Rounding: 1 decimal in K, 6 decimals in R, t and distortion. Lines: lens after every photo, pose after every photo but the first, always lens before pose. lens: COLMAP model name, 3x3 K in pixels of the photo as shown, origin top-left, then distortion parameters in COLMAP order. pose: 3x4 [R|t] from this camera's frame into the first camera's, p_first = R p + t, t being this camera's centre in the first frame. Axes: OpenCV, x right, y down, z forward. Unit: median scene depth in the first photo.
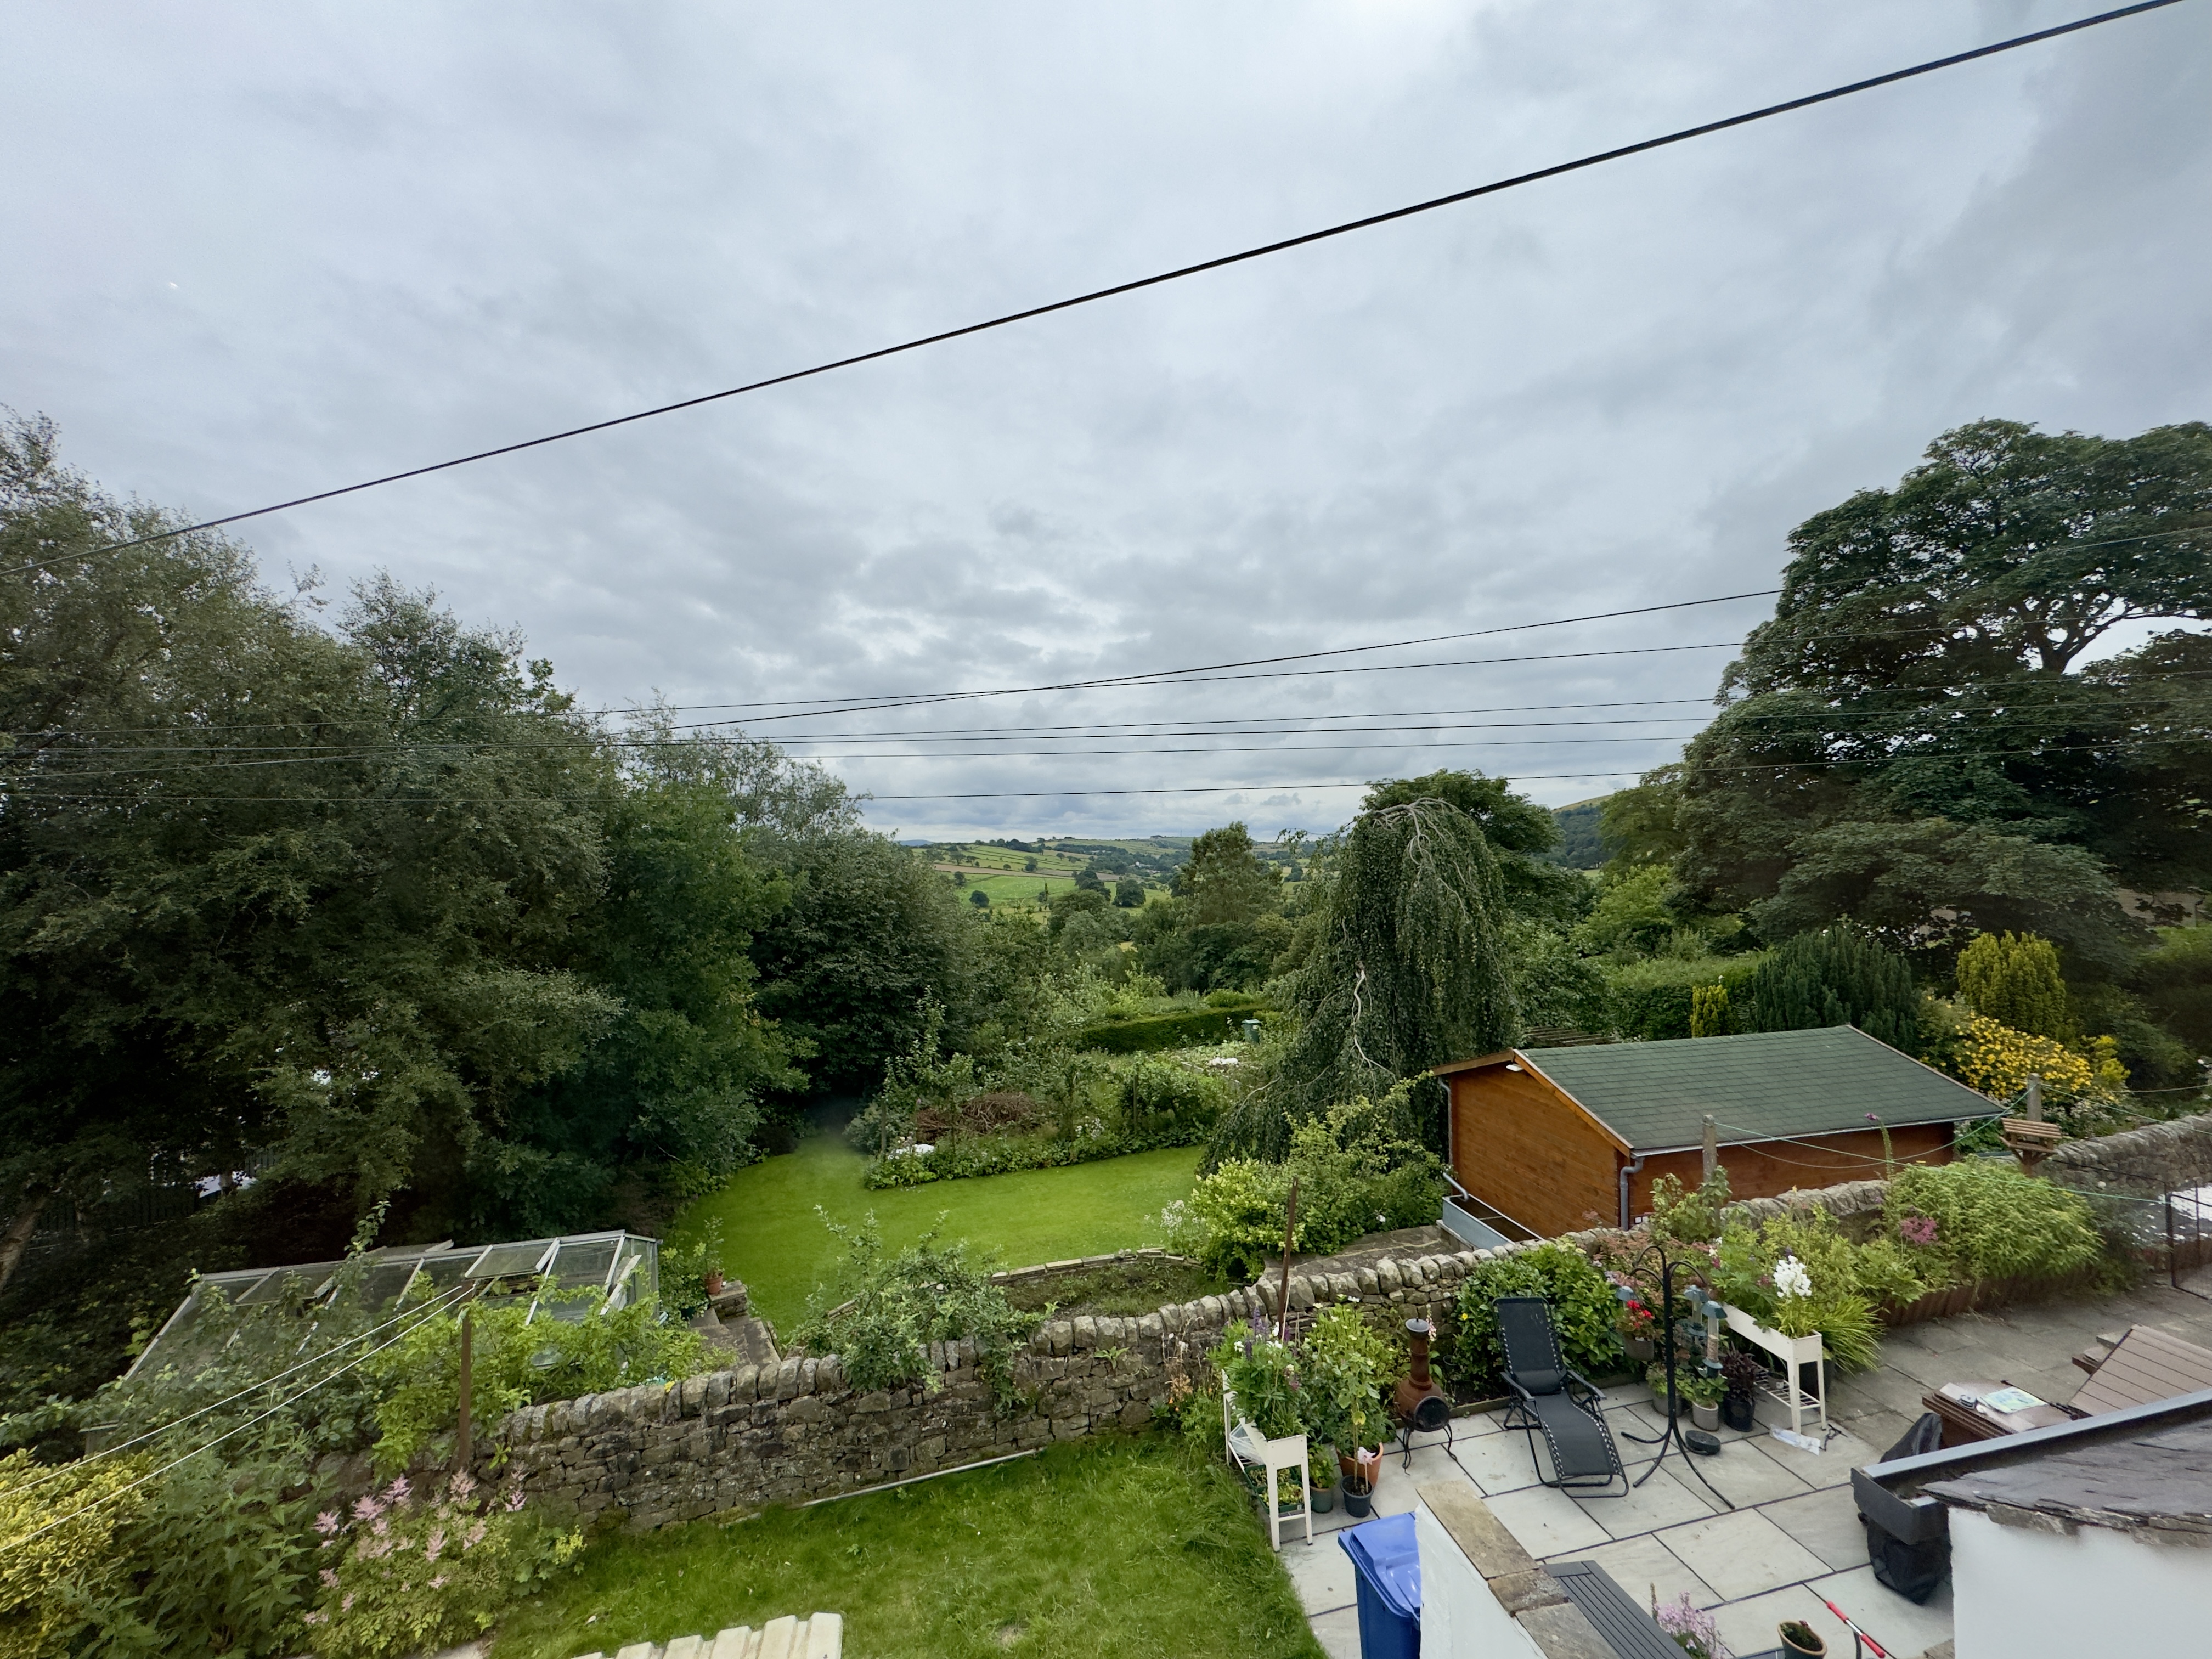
lens RADIAL K [[881.9, 0, 1102.5], [0, 881.9, 836.1], [0, 0, 1]] dist [-0.002059, -0.000580]
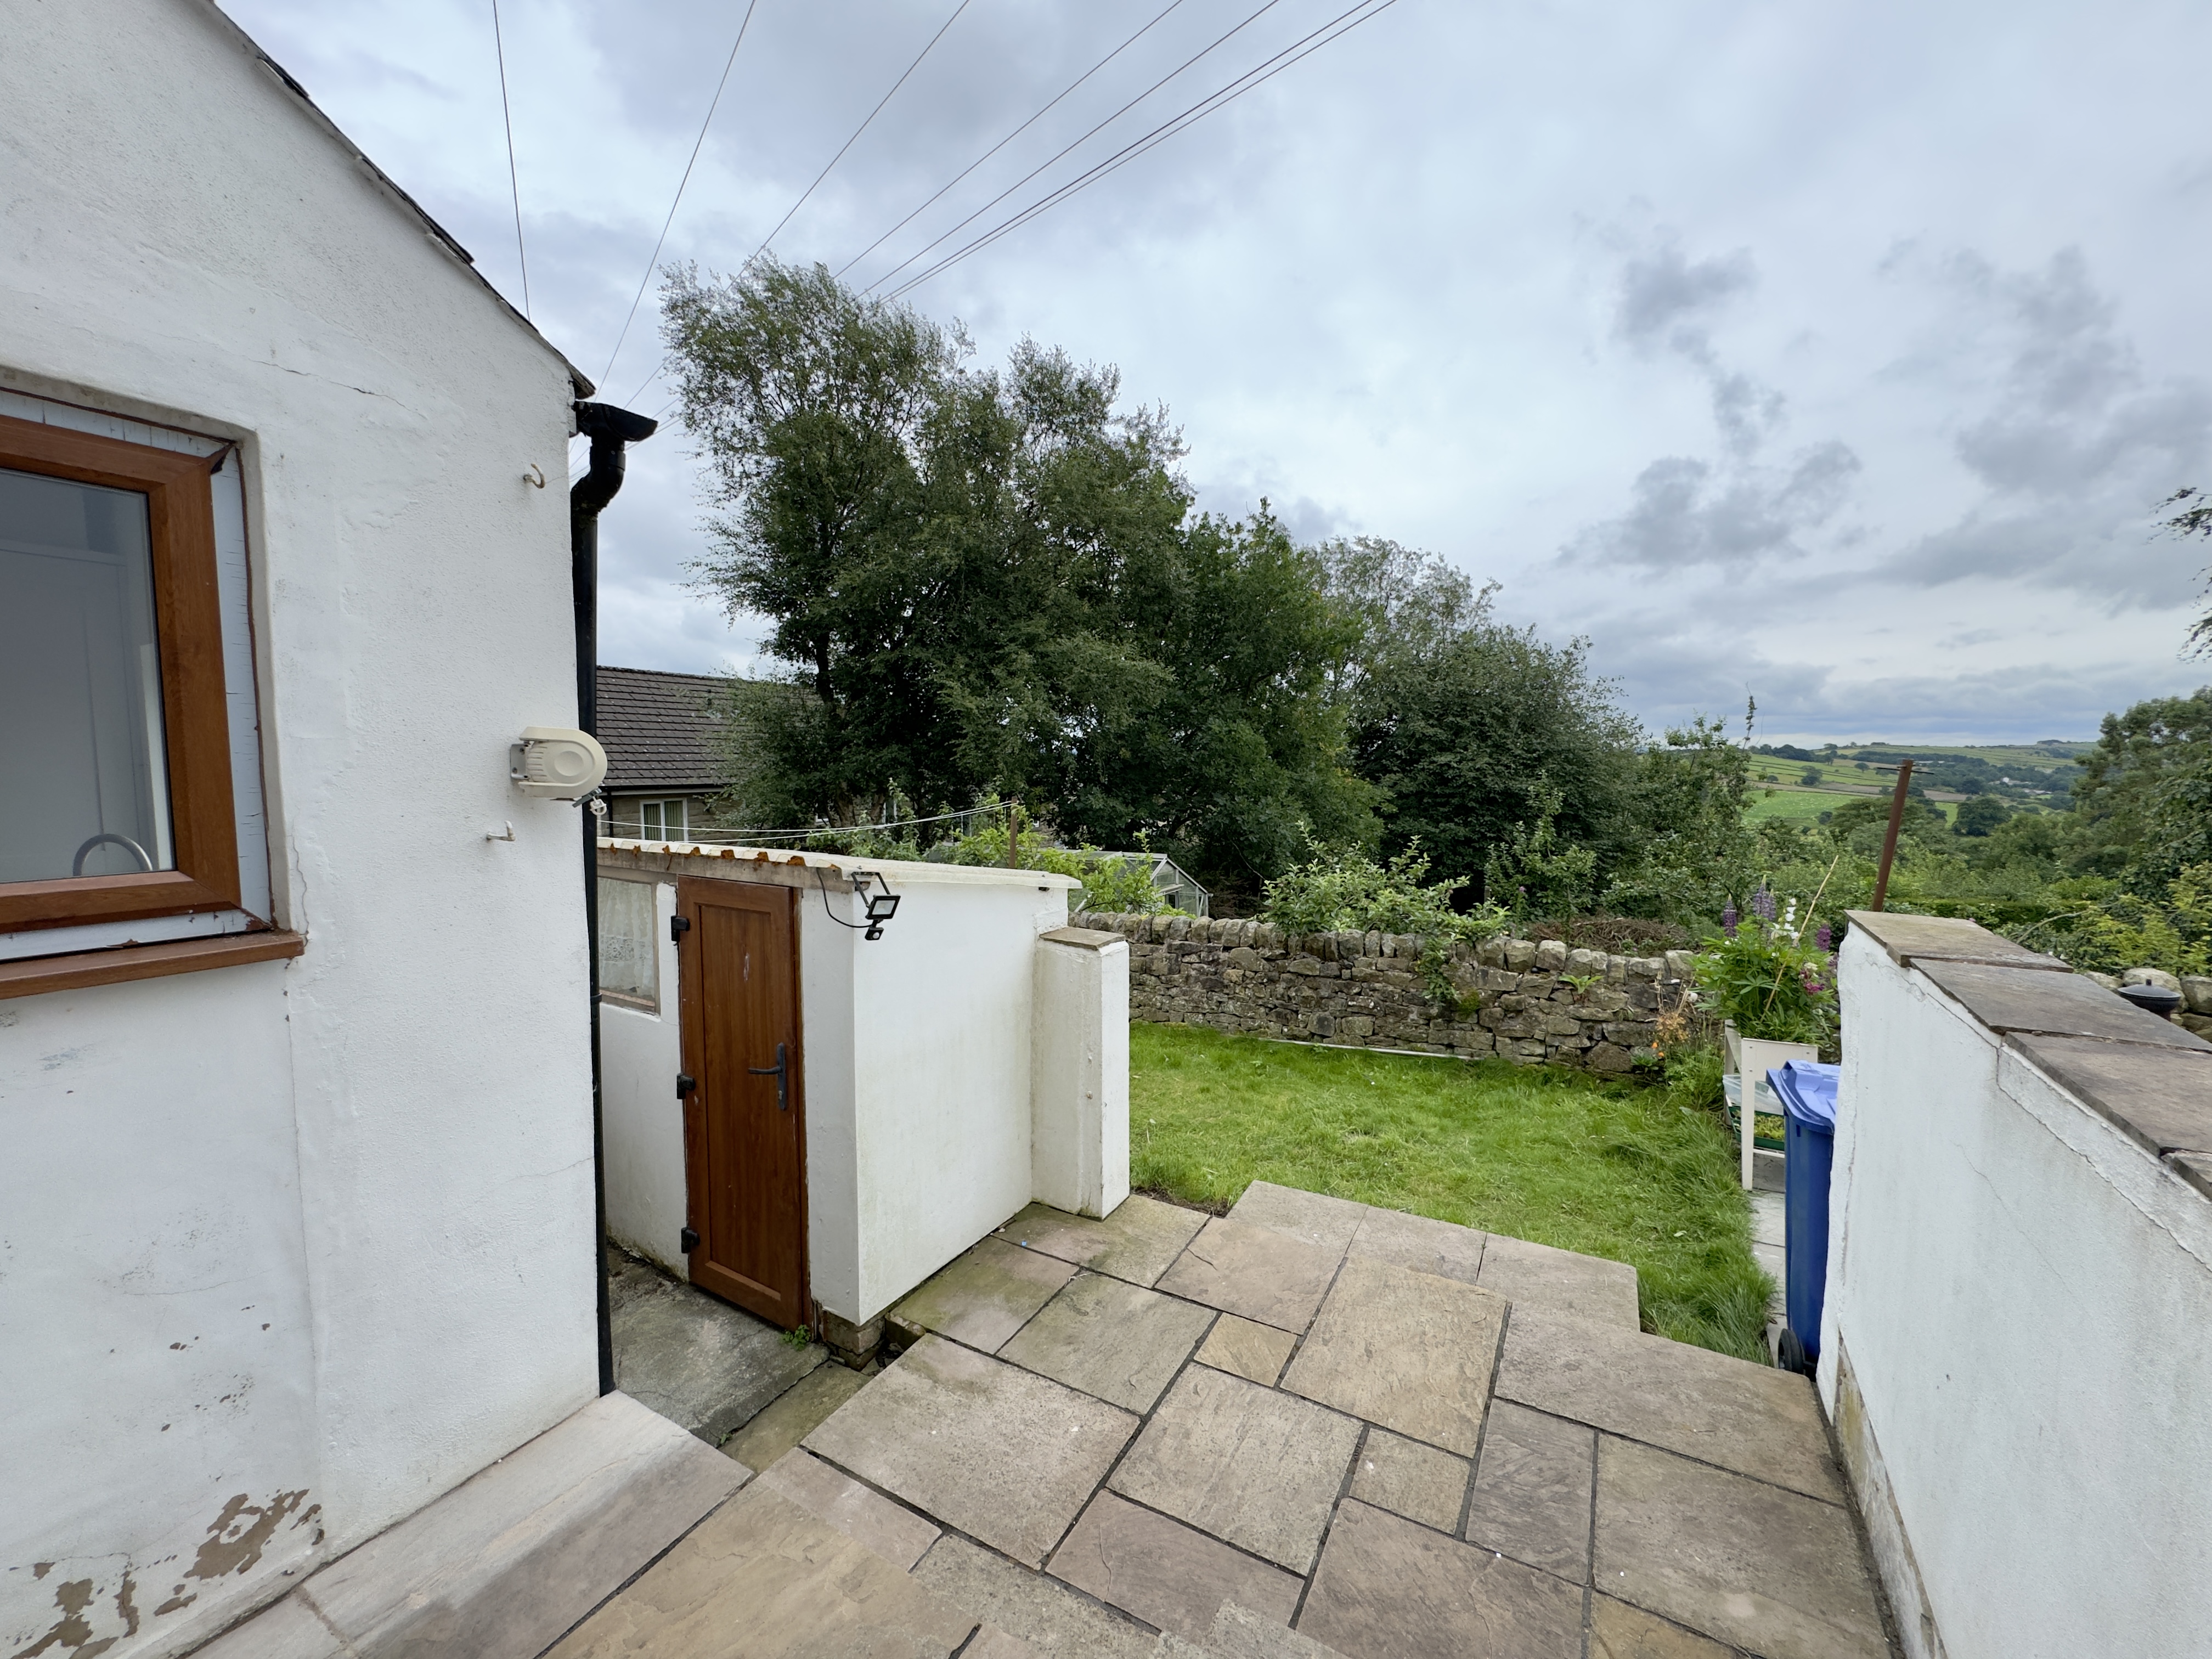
lens RADIAL K [[881.9, 0, 1102.5], [0, 881.9, 836.1], [0, 0, 1]] dist [-0.002059, -0.000580]
pose [[0.723970, 0.062299, -0.687013, 0.242243], [0.005736, 0.995336, 0.096302, 0.376547], [0.689808, -0.073660, 0.720236, 0.121461]]
